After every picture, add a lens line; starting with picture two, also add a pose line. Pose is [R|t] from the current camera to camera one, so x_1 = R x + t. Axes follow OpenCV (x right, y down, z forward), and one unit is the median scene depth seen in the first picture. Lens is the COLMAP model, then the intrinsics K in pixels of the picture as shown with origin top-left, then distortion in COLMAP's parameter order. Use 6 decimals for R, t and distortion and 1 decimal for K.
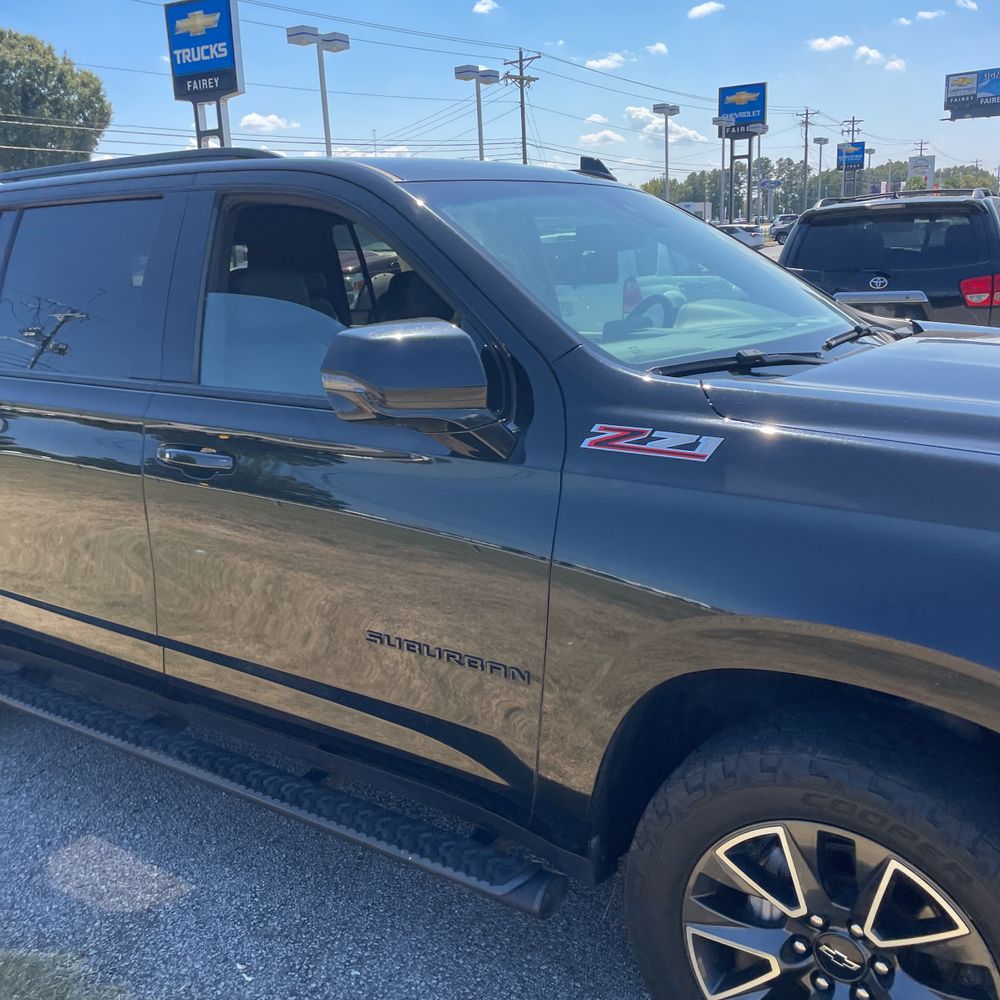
lens RADIAL K [[1023.9, 0, 494.2], [0, 1023.9, 495.0], [0, 0, 1]] dist [0.029813, 0.000000]
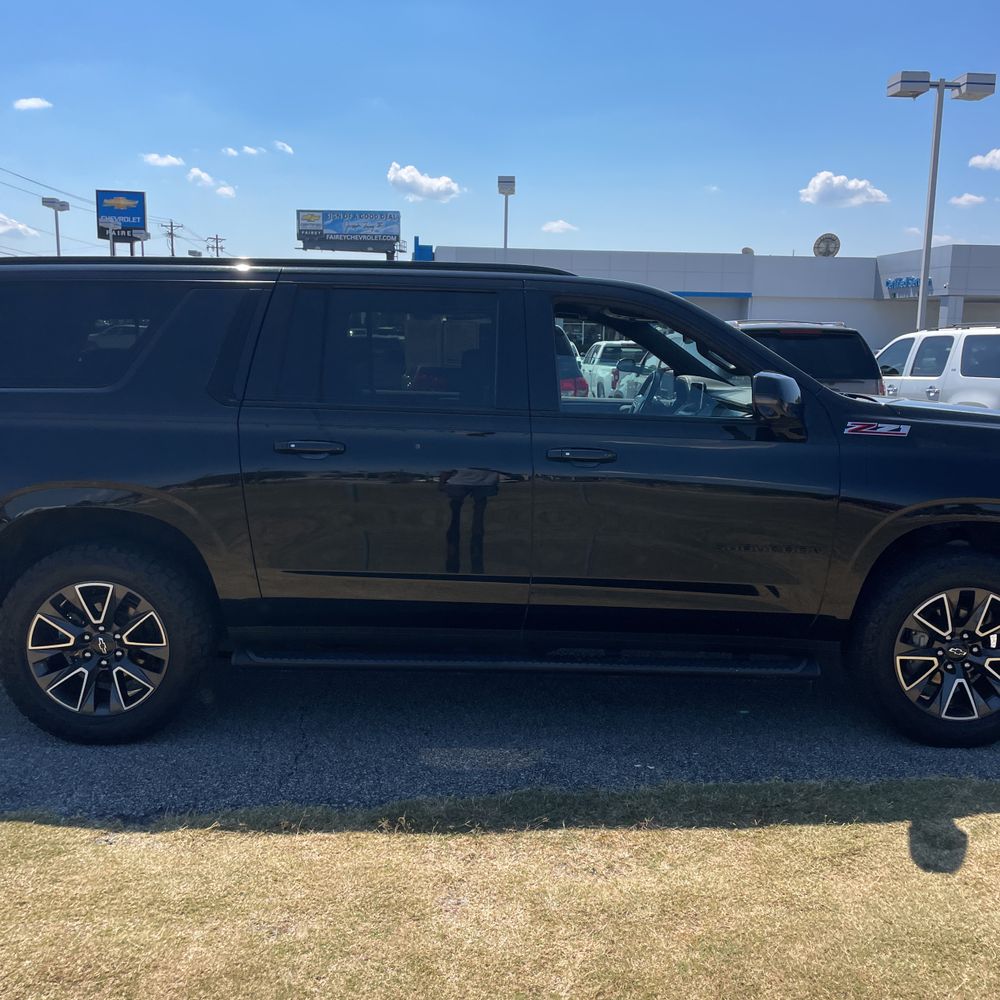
lens RADIAL K [[1023.9, 0, 511.5], [0, 1023.9, 508.7], [0, 0, 1]] dist [0.029813, 0.000000]
pose [[0.807341, -0.036659, 0.588945, -1.087633], [0.087936, 0.994398, -0.058648, 0.108580], [-0.583496, 0.099138, 0.806042, -0.178280]]
